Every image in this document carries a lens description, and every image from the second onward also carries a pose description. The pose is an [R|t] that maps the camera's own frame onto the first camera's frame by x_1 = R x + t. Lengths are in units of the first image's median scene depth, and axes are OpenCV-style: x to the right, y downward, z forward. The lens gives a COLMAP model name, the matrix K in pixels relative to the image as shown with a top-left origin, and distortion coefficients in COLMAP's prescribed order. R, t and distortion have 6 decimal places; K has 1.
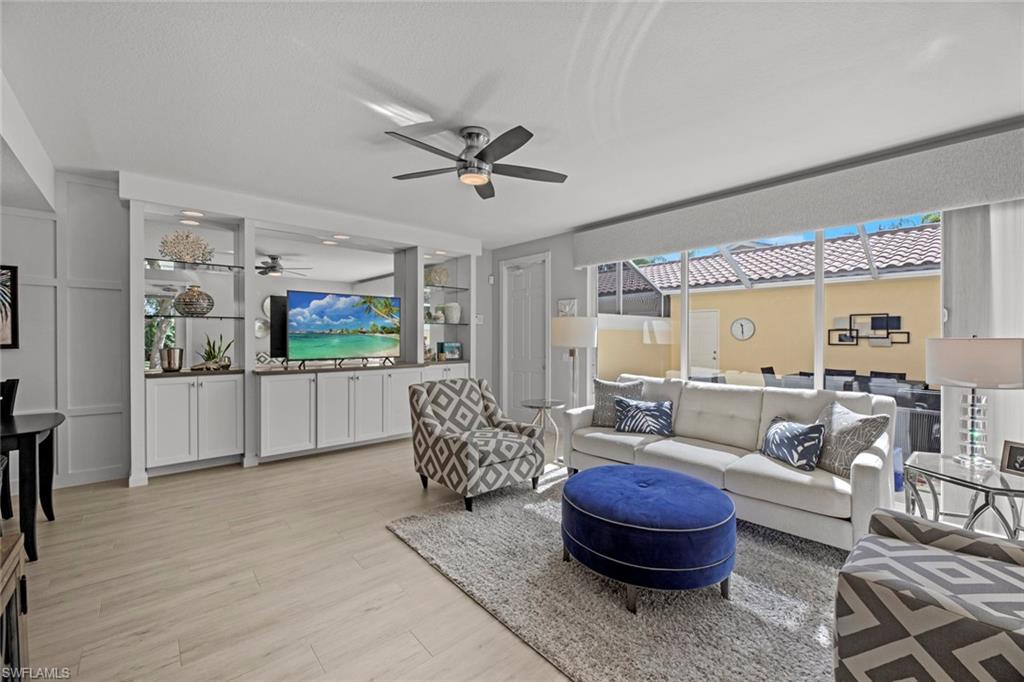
lens RADIAL K [[412.6, 0, 516.2], [0, 412.6, 339.5], [0, 0, 1]] dist [-0.001099, -0.003505]
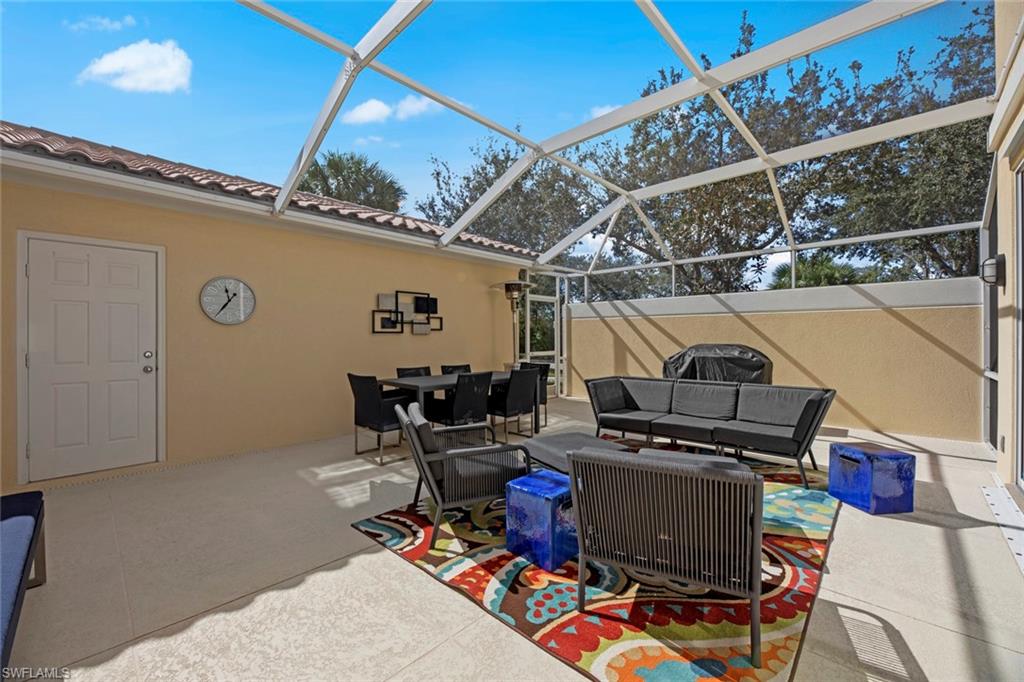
lens RADIAL K [[412.6, 0, 511.0], [0, 412.6, 332.7], [0, 0, 1]] dist [-0.001099, -0.003505]
pose [[-0.082495, 0.008543, 0.996555, 0.126656], [0.008873, 0.999930, -0.007837, 0.037299], [-0.996552, 0.008196, -0.082565, 1.534072]]
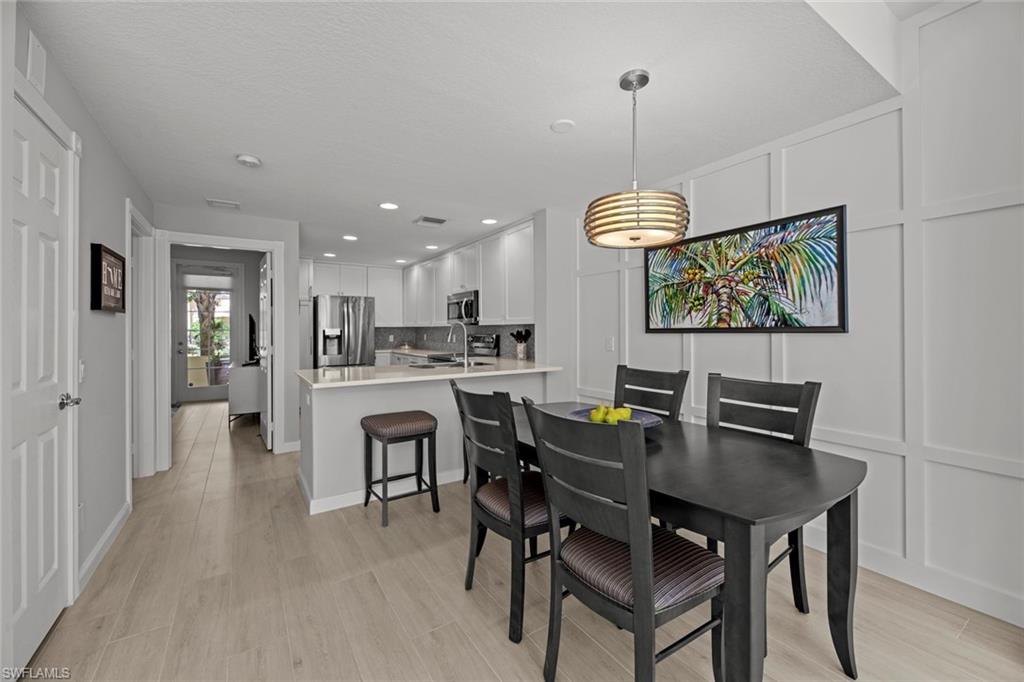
lens RADIAL K [[412.6, 0, 508.8], [0, 412.6, 328.0], [0, 0, 1]] dist [-0.001099, -0.003505]
pose [[-0.152153, -0.008645, -0.988319, -0.372009], [-0.002922, 0.999961, -0.008297, 0.015652], [0.988353, 0.001625, -0.152173, 0.425523]]
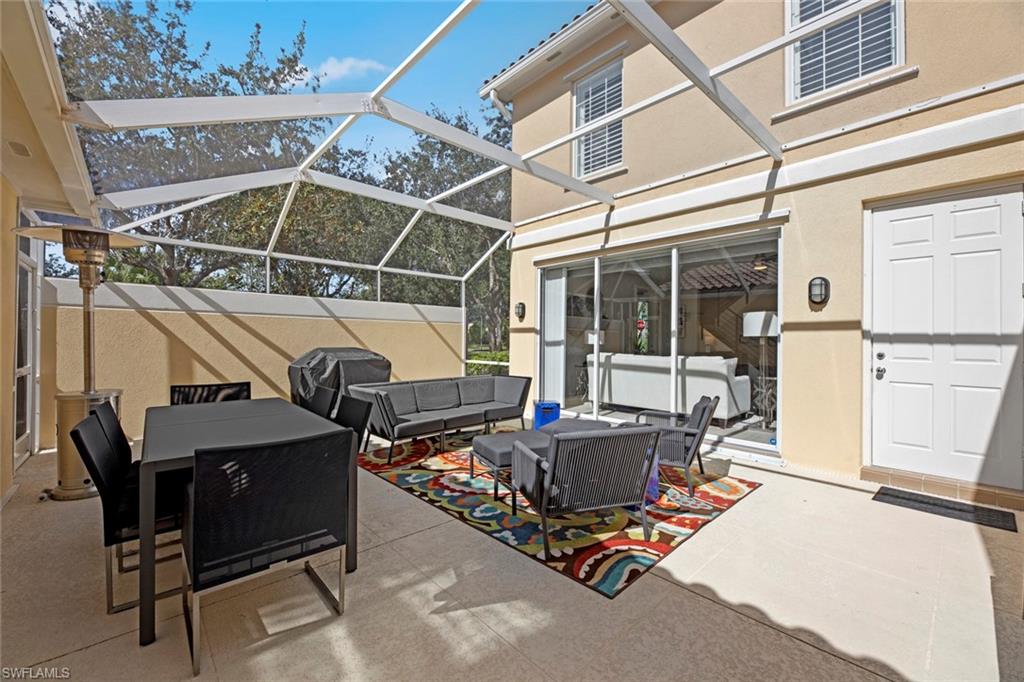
lens RADIAL K [[412.6, 0, 516.9], [0, 412.6, 338.6], [0, 0, 1]] dist [-0.001099, -0.003505]
pose [[-0.999694, -0.009404, -0.022888, 0.885256], [-0.009486, 0.999949, 0.003478, 0.028259], [0.022854, 0.003694, -0.999732, 2.180998]]
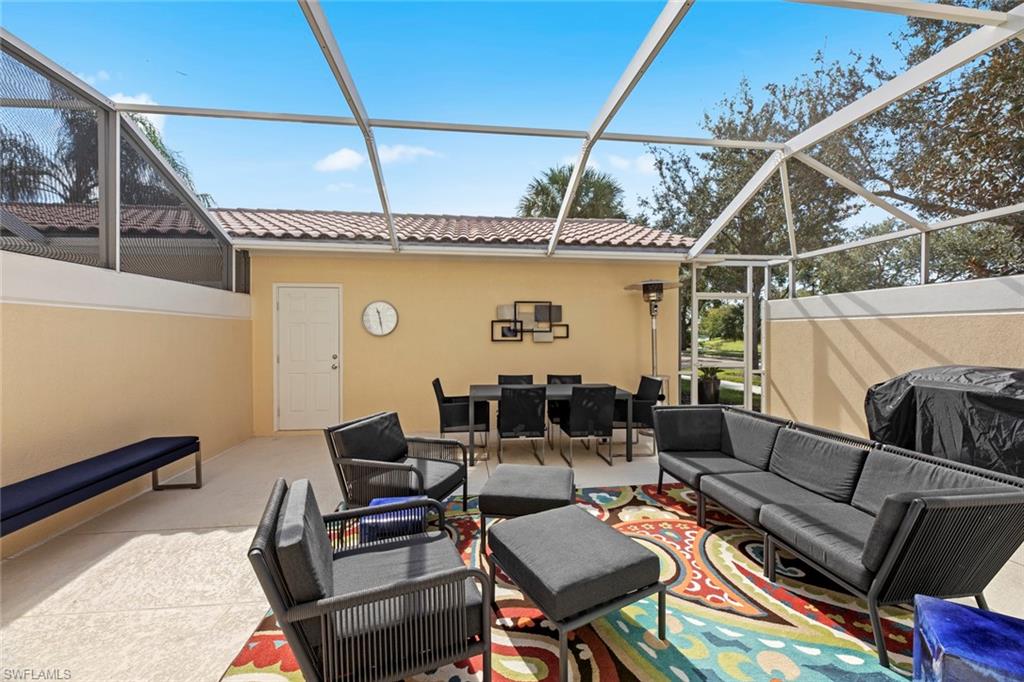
lens RADIAL K [[412.6, 0, 511.5], [0, 412.6, 336.9], [0, 0, 1]] dist [-0.001099, -0.003505]
pose [[0.571013, -0.009359, 0.820888, 0.308844], [0.007470, 0.999953, 0.006204, 0.001506], [-0.820907, 0.002590, 0.571056, 1.006808]]
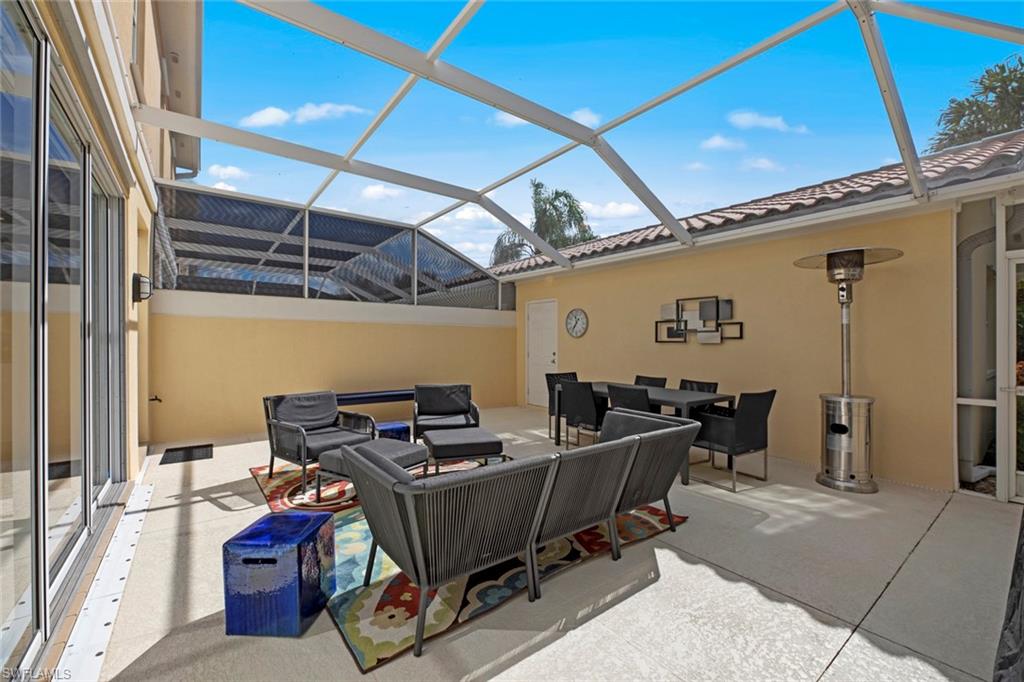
lens RADIAL K [[412.6, 0, 507.8], [0, 412.6, 342.8], [0, 0, 1]] dist [-0.001099, -0.003505]
pose [[0.996352, 0.000811, -0.085330, 1.035437], [-0.001389, 0.999976, -0.006714, 0.035114], [0.085323, 0.006808, 0.996330, 0.469127]]
